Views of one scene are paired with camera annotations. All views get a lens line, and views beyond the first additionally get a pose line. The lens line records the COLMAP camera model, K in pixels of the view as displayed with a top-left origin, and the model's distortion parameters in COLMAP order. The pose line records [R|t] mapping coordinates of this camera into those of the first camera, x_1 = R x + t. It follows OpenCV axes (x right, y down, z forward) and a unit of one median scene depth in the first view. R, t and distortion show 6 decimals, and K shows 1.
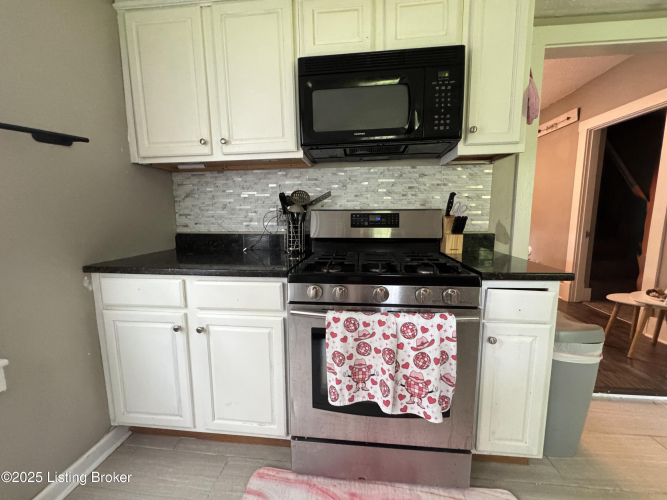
lens RADIAL K [[267.9, 0, 333.5], [0, 267.9, 250.0], [0, 0, 1]] dist [-0.001991, -0.000258]
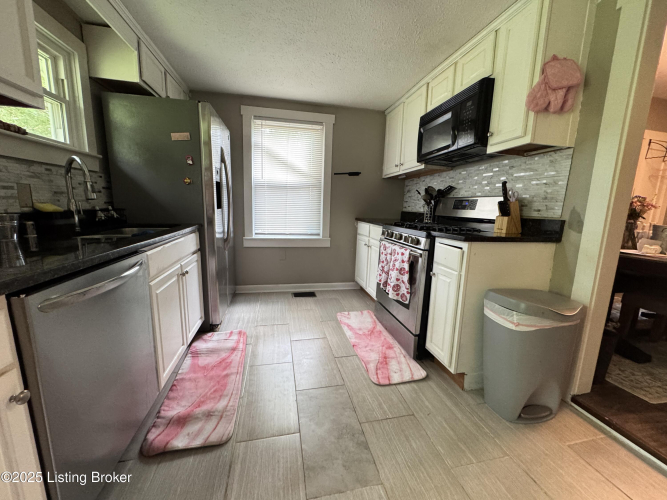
lens RADIAL K [[267.9, 0, 333.5], [0, 267.9, 250.0], [0, 0, 1]] dist [-0.001991, -0.000258]
pose [[0.307529, 0.170246, -0.936185, 1.268604], [-0.161896, 0.978881, 0.124829, 0.057512], [0.937665, 0.113176, 0.328596, -0.081174]]
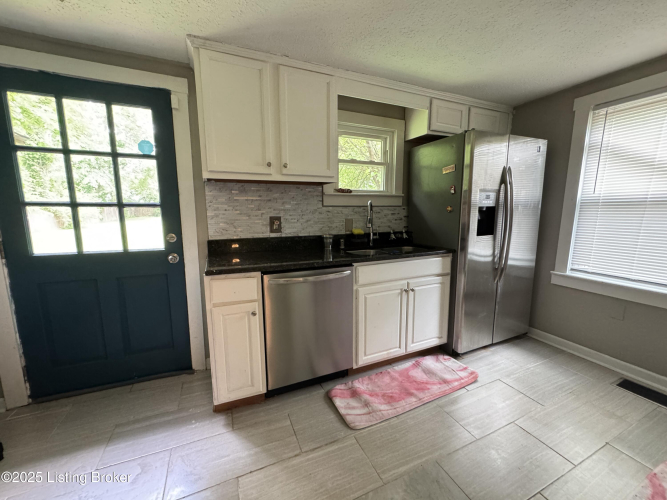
lens RADIAL K [[267.9, 0, 333.5], [0, 267.9, 250.0], [0, 0, 1]] dist [-0.001991, -0.000258]
pose [[-0.869450, 0.077361, -0.487926, 1.005257], [-0.065482, 0.960901, 0.269036, -0.122909], [0.489661, 0.265864, -0.830390, 0.560089]]
